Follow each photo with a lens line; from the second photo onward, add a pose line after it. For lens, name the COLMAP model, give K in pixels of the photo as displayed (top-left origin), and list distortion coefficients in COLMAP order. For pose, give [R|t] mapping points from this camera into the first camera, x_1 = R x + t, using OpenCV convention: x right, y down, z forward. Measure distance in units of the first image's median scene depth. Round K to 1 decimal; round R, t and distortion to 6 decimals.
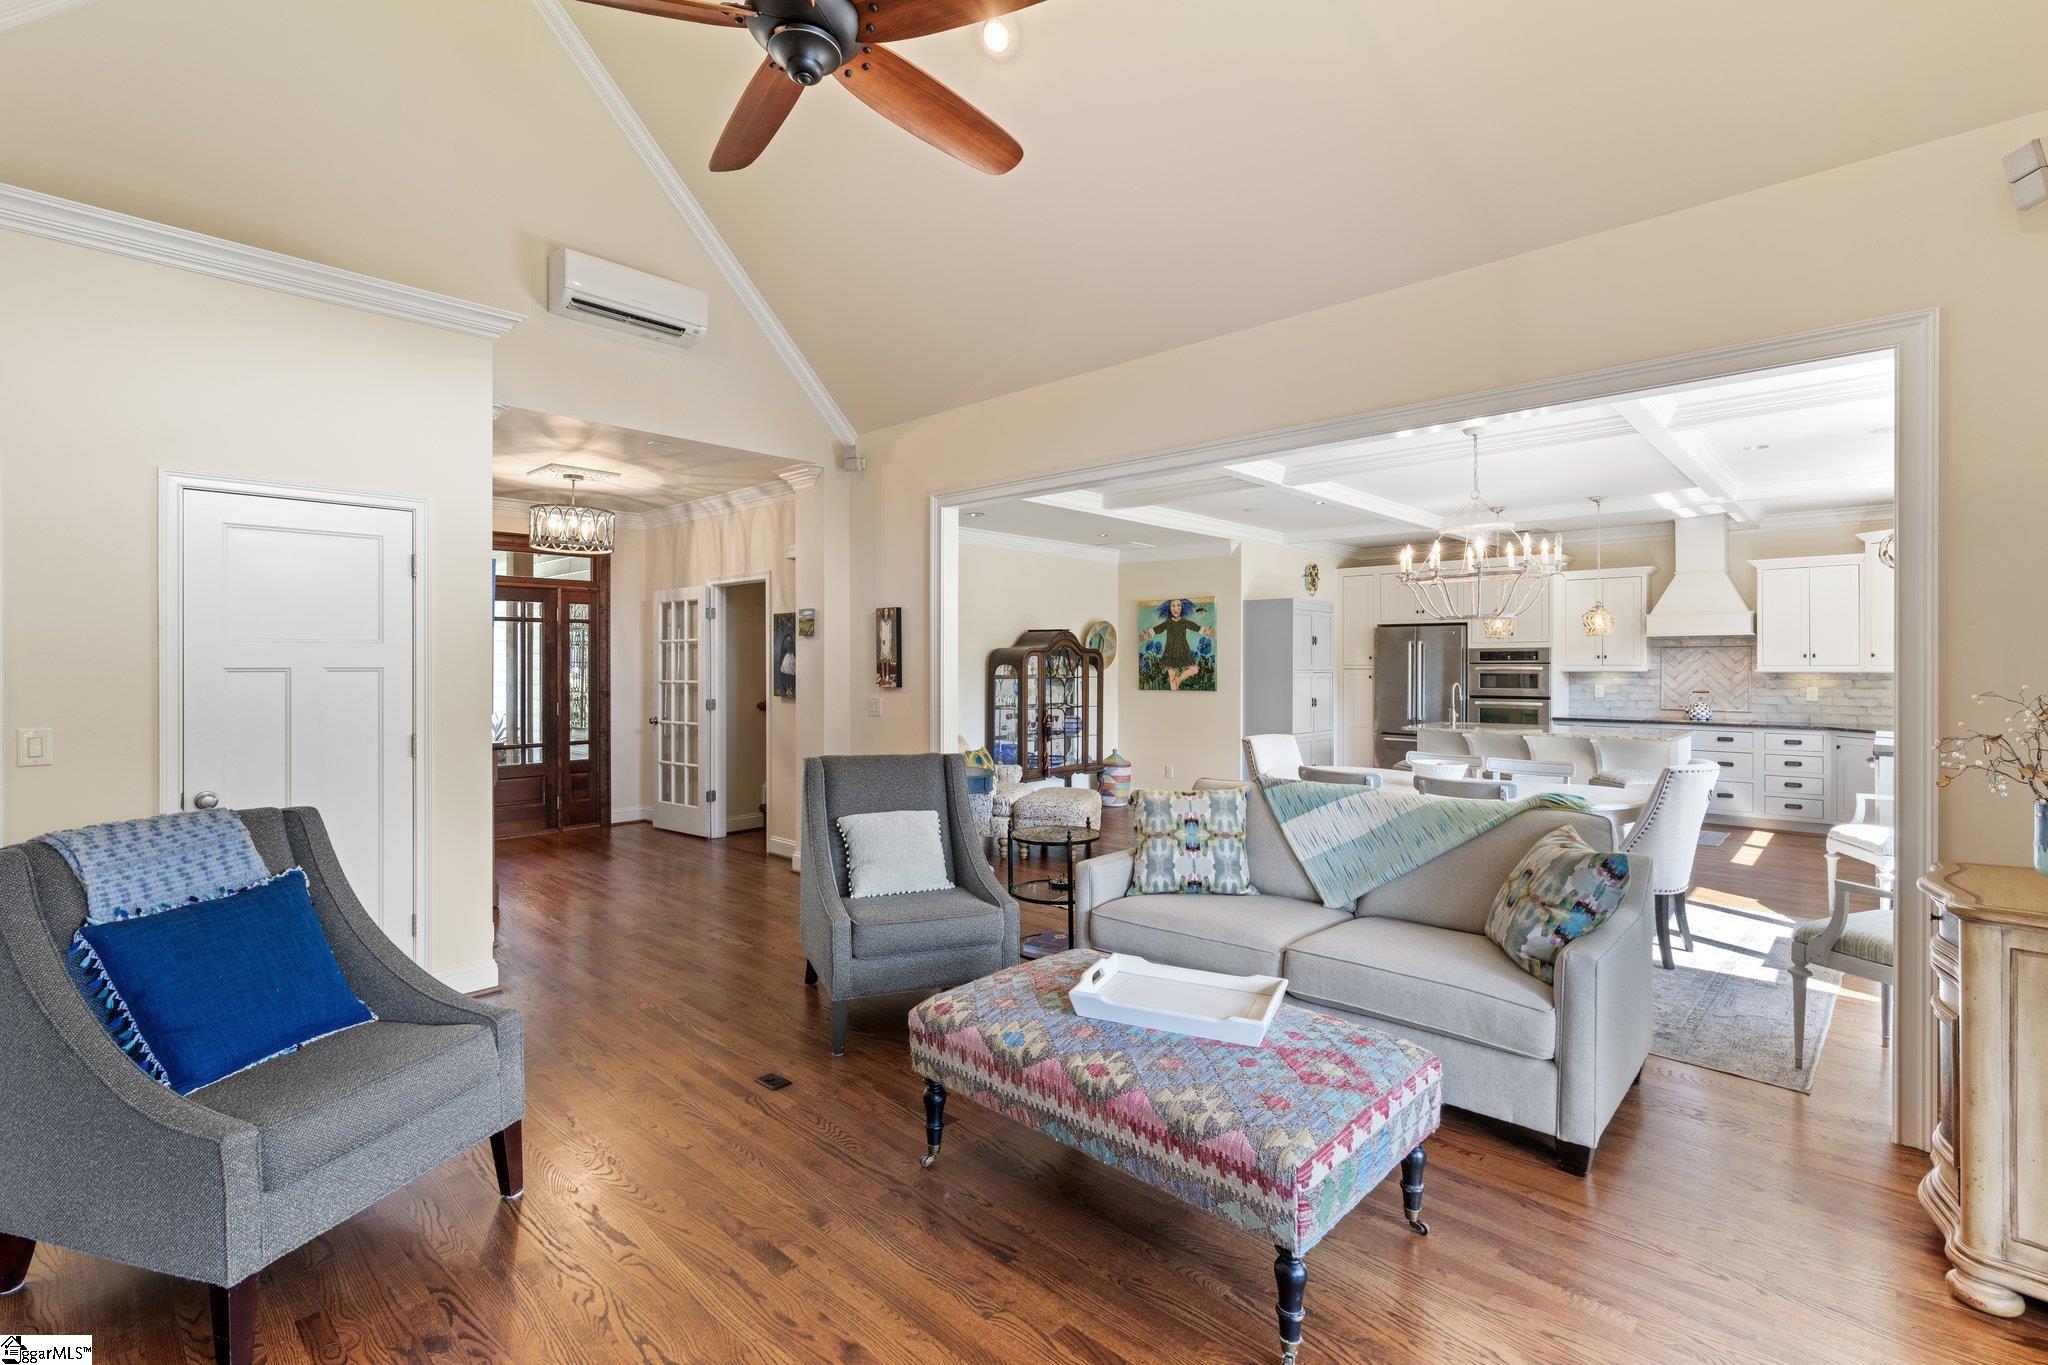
lens RADIAL K [[938.9, 0, 1022.6], [0, 938.9, 660.2], [0, 0, 1]] dist [-0.013969, 0.004531]
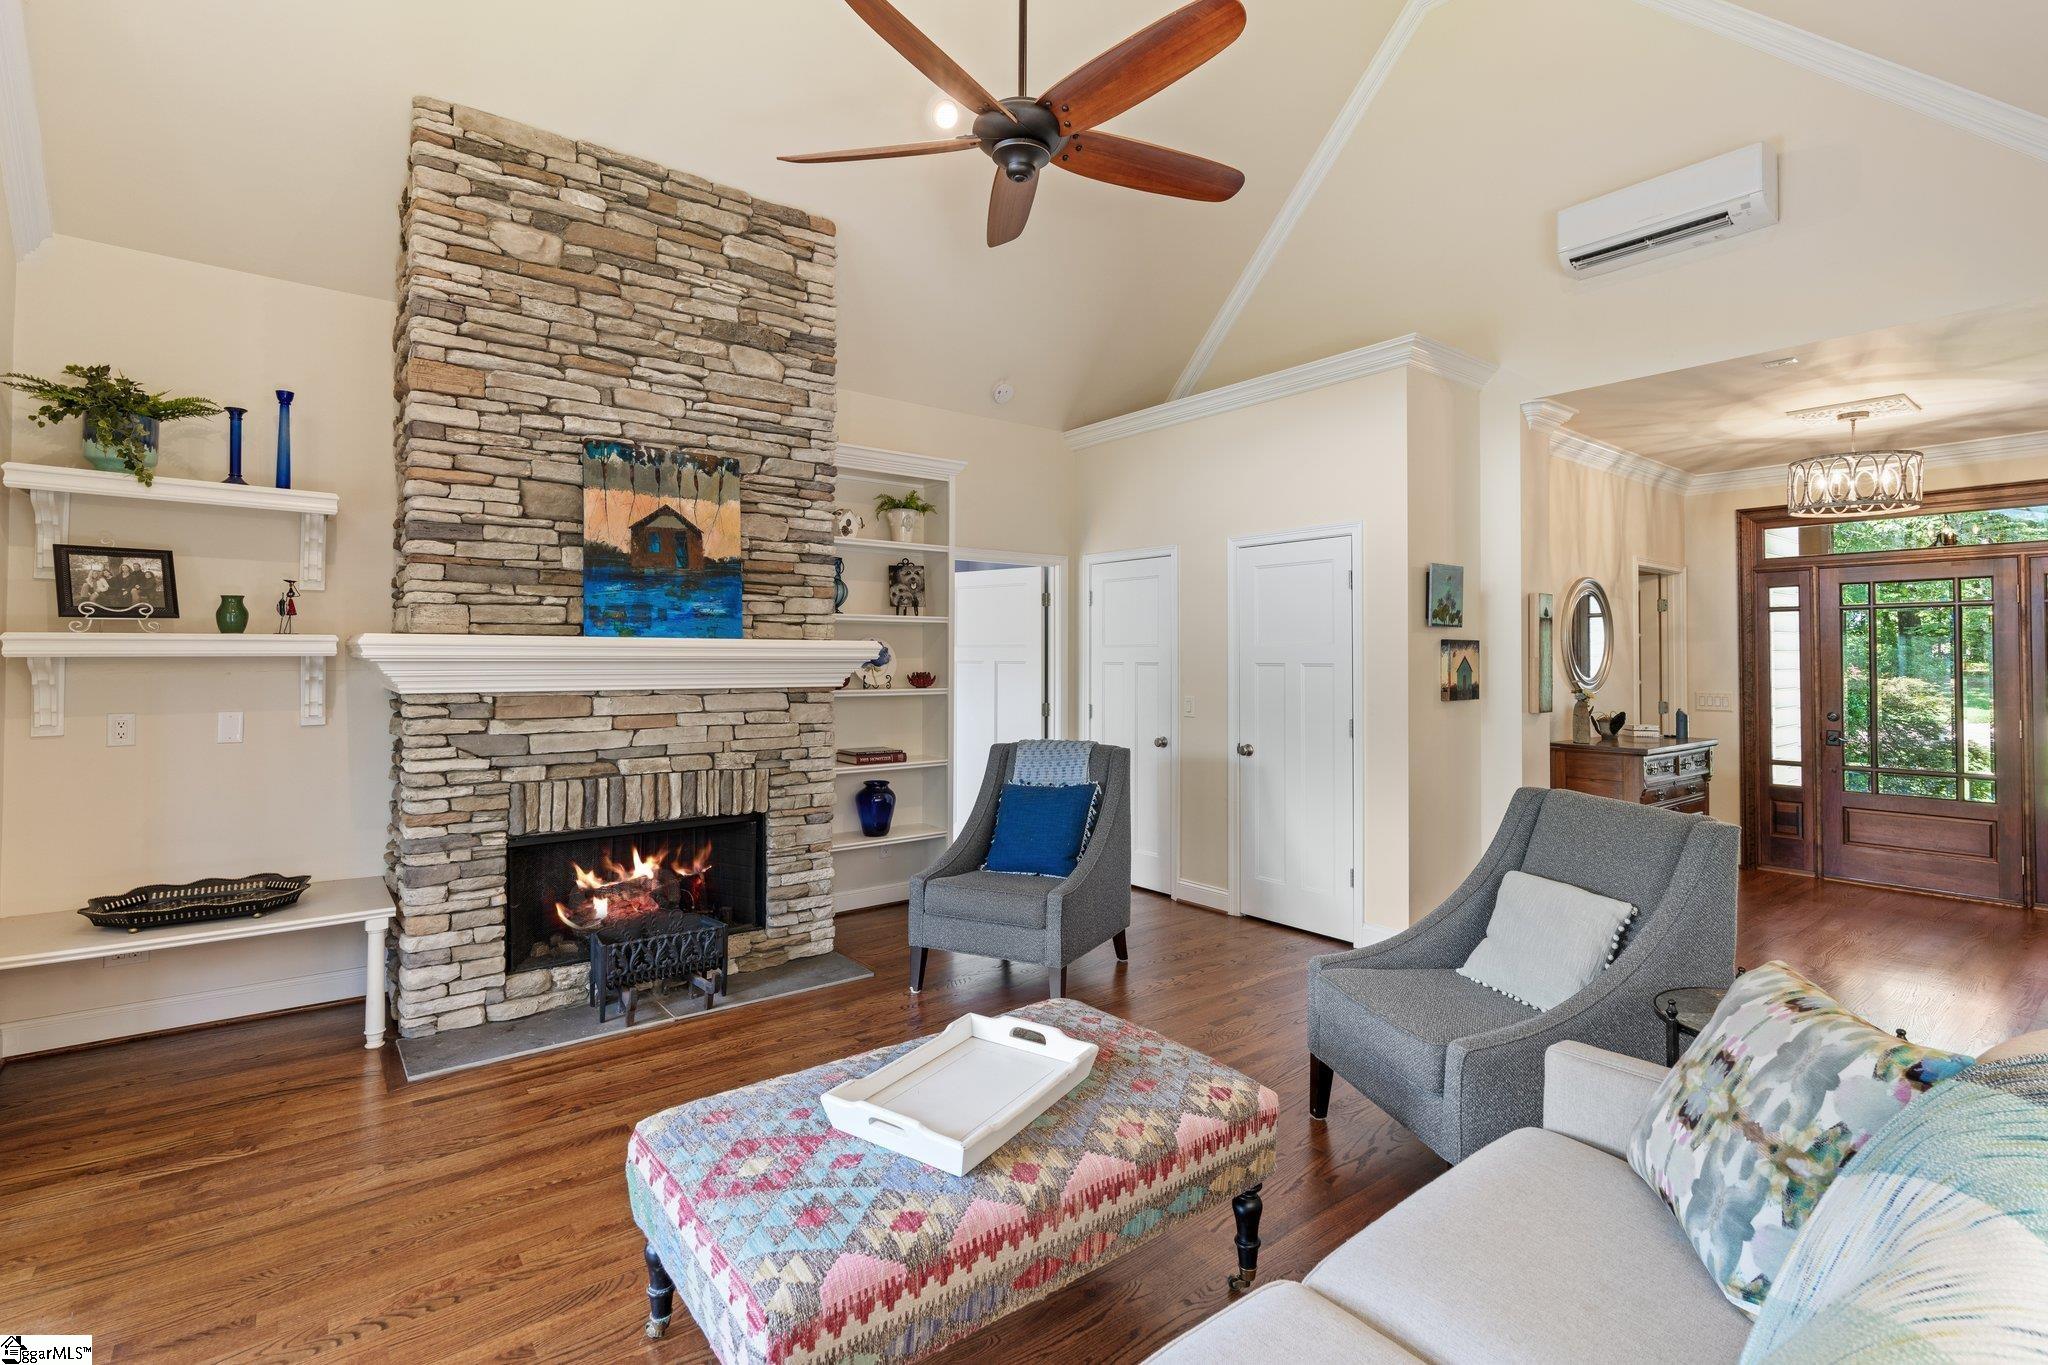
lens RADIAL K [[938.9, 0, 1018.7], [0, 938.9, 642.3], [0, 0, 1]] dist [-0.013969, 0.004531]
pose [[-0.156607, -0.017827, -0.987500, 0.305324], [-0.000436, 0.999838, -0.017980, 0.000917], [0.987661, -0.002385, -0.156589, 0.377445]]
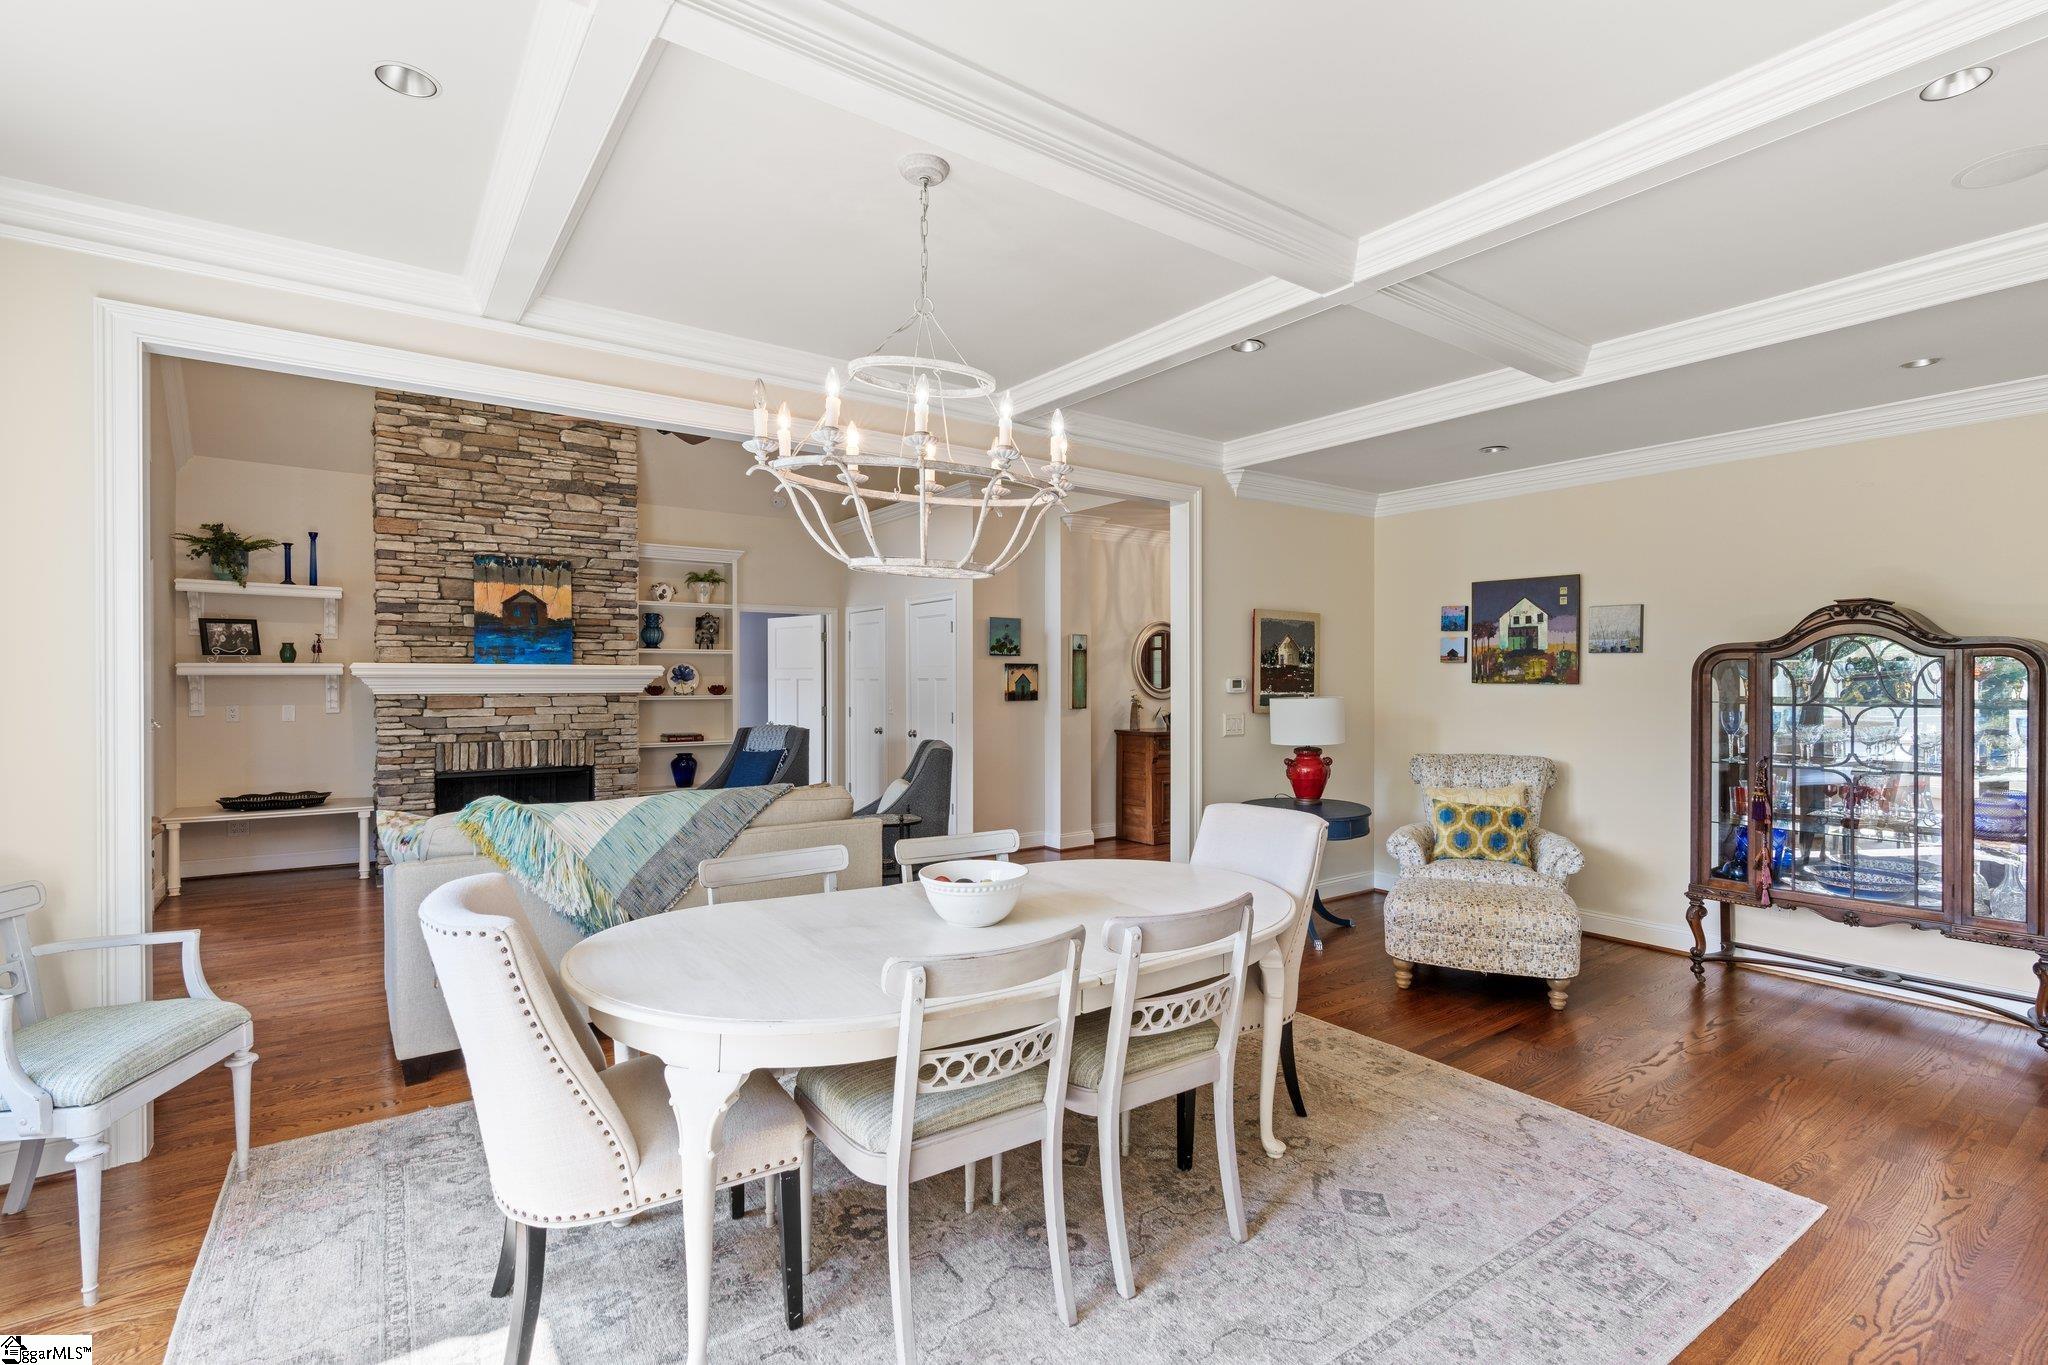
lens RADIAL K [[938.9, 0, 1033.2], [0, 938.9, 686.5], [0, 0, 1]] dist [-0.013969, 0.004531]
pose [[-0.194462, 0.004913, -0.980898, 0.627455], [0.002125, 0.999987, 0.004587, 0.007939], [0.980908, -0.001192, -0.194470, 0.769545]]
